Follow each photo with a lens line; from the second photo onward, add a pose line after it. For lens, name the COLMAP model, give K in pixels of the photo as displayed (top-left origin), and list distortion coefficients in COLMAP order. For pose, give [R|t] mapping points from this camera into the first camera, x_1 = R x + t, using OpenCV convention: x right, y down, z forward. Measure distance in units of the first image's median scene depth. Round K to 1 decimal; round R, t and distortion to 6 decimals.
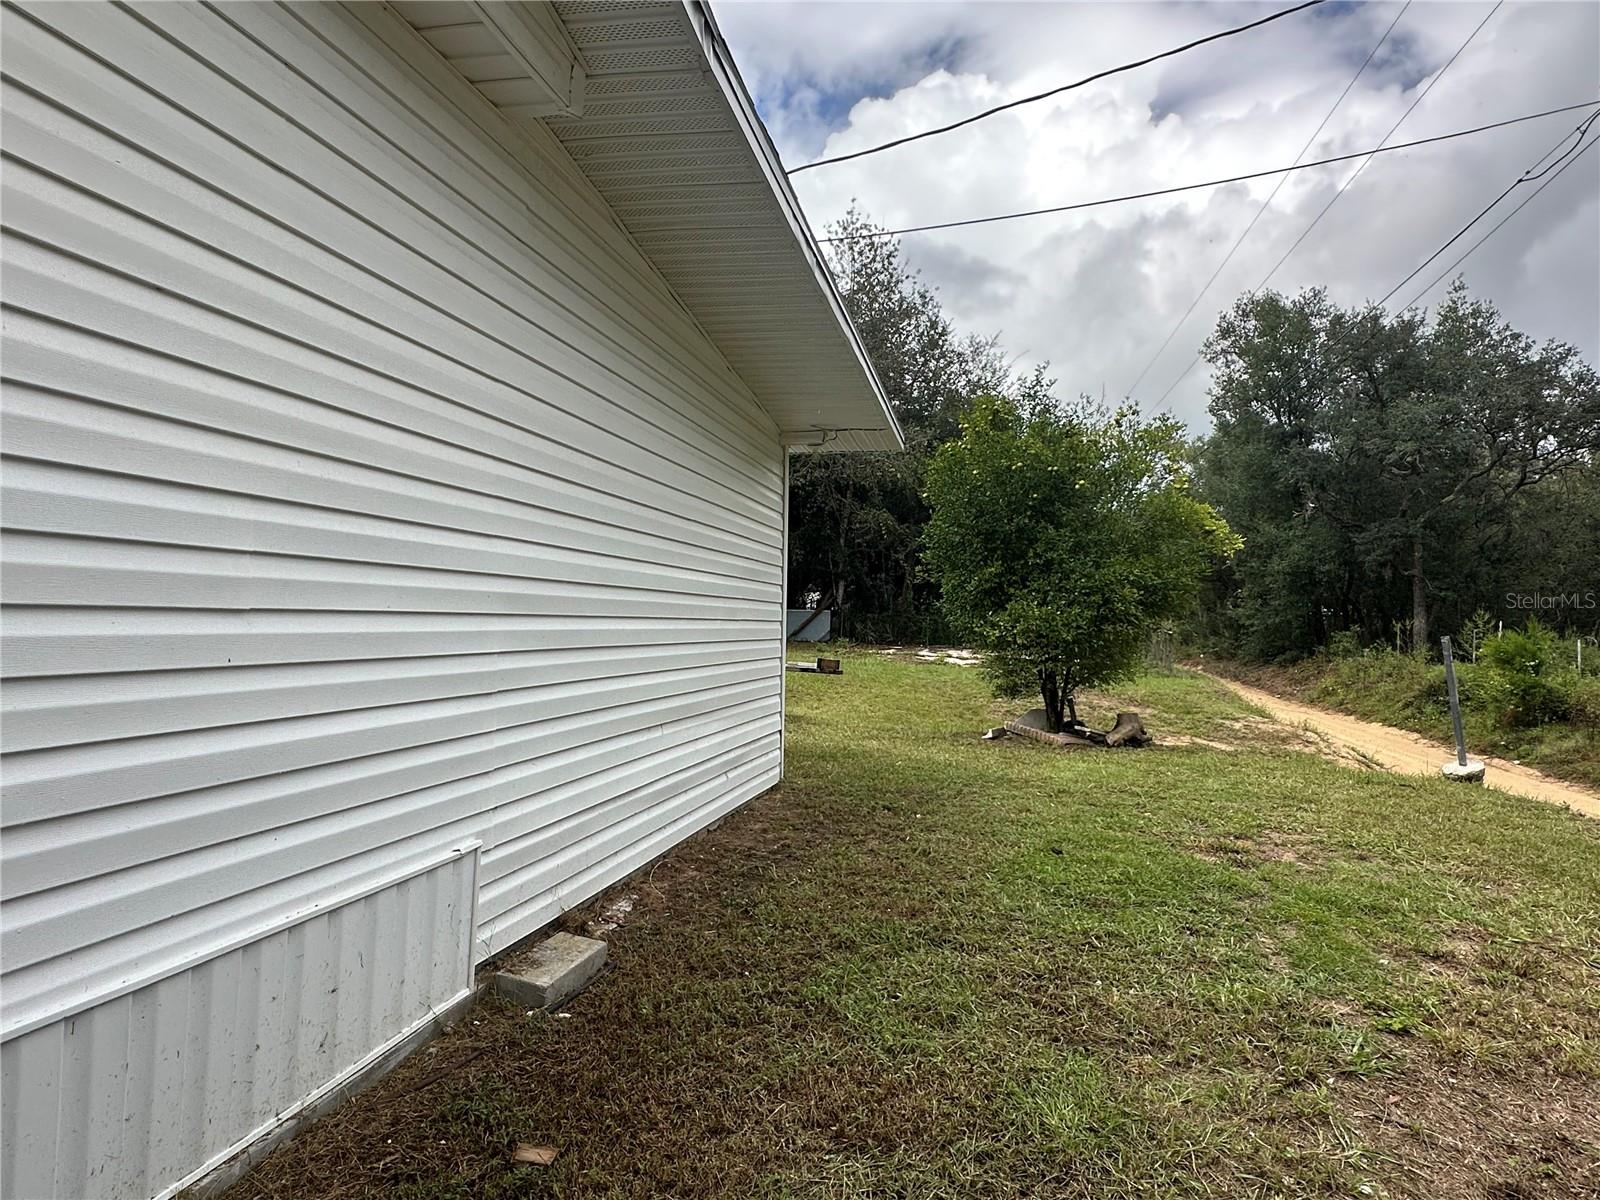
lens RADIAL K [[924.5, 0, 800.0], [0, 924.5, 600.0], [0, 0, 1]] dist [-0.004835, -0.001503]
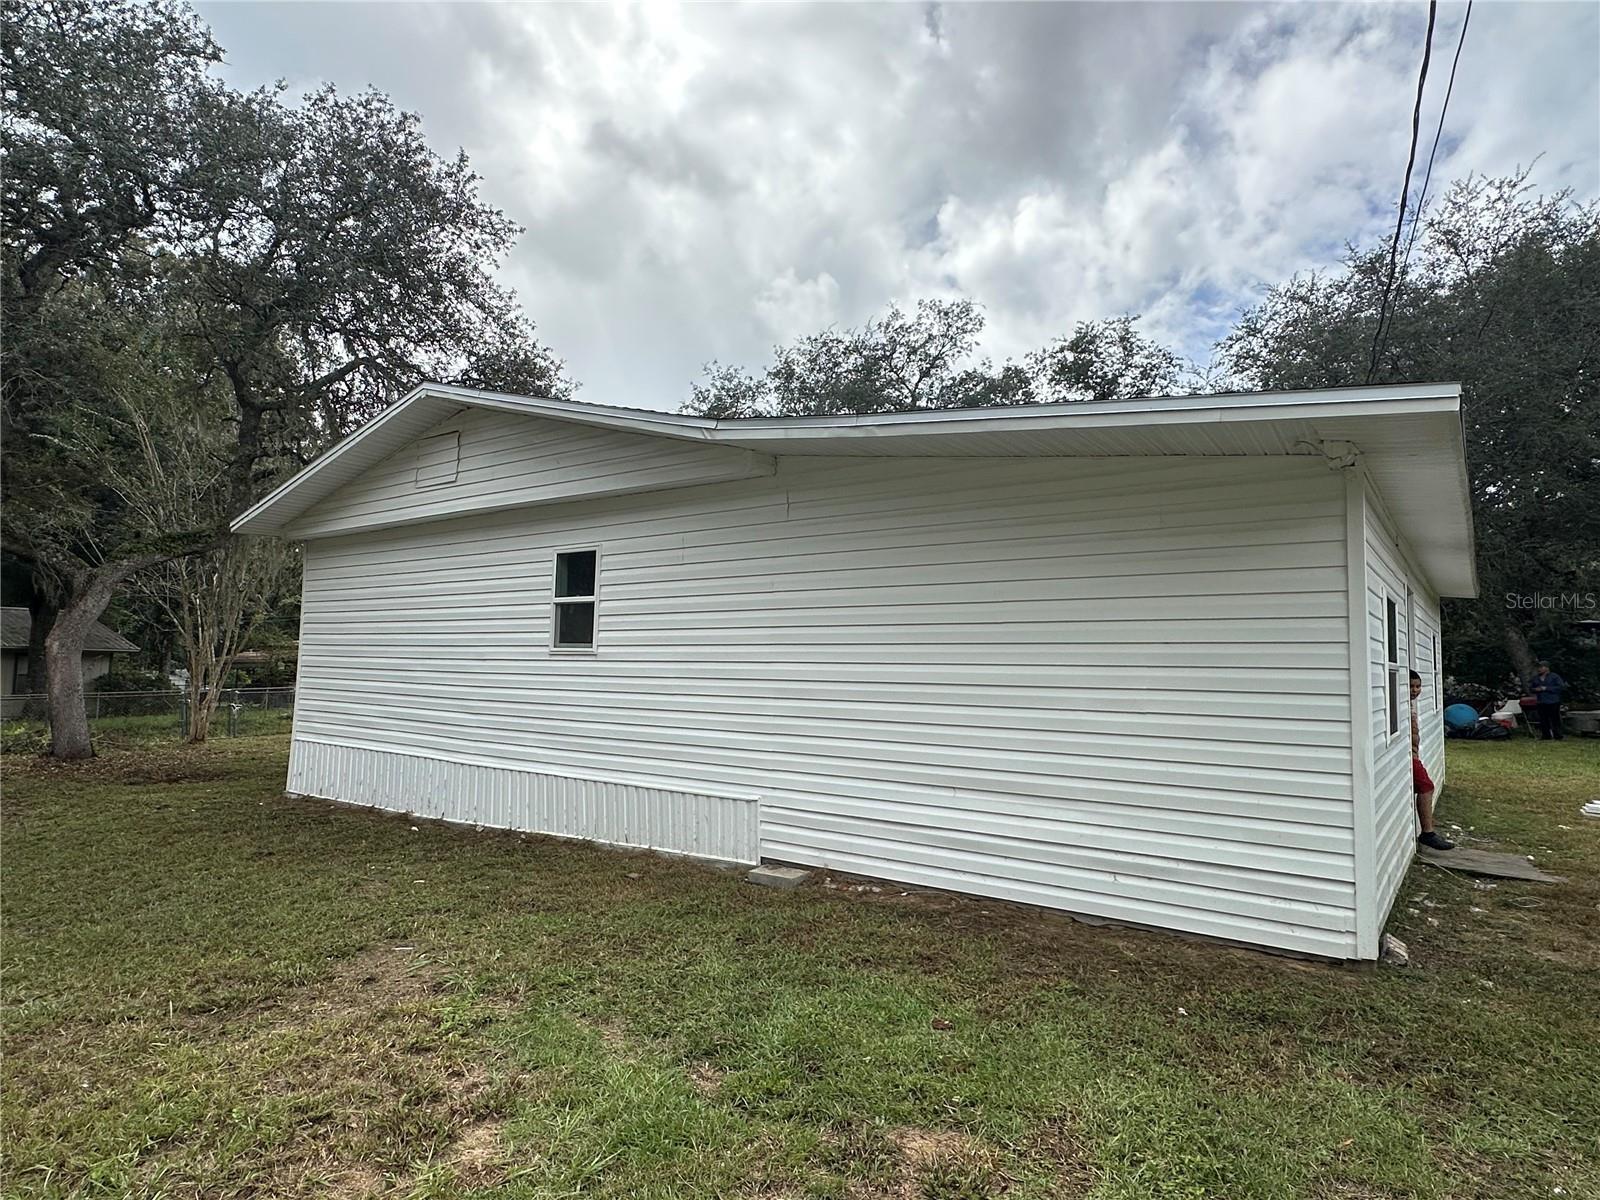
lens RADIAL K [[924.5, 0, 800.0], [0, 924.5, 600.0], [0, 0, 1]] dist [-0.004835, -0.001503]
pose [[-0.379867, -0.111196, -0.918334, 0.532734], [-0.013846, 0.993321, -0.114549, 0.009273], [0.924938, -0.030798, -0.378869, 0.591977]]
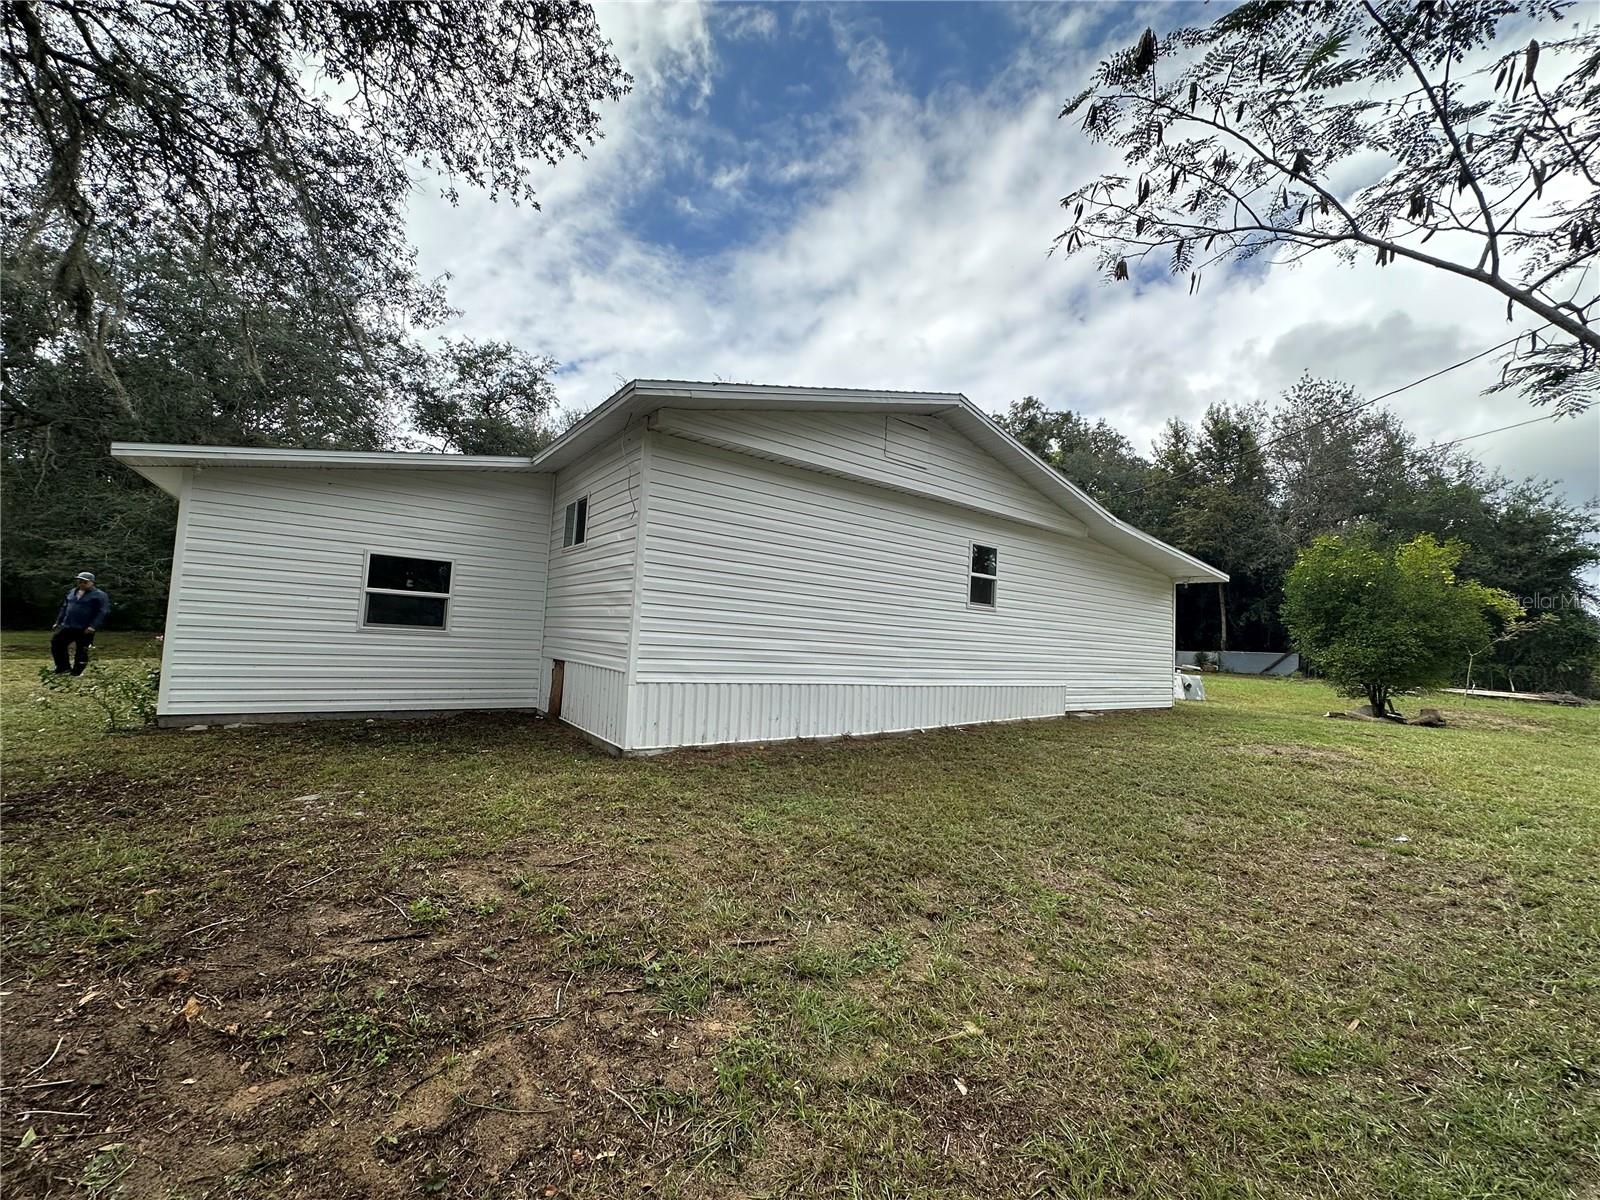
lens RADIAL K [[638.0, 0, 800.0], [0, 638.0, 600.0], [0, 0, 1]] dist [-0.002537, 0.000098]
pose [[0.771335, -0.027069, -0.635853, 0.224015], [-0.017113, 0.997852, -0.063239, 0.013465], [0.636199, 0.059660, 0.769215, -0.781069]]
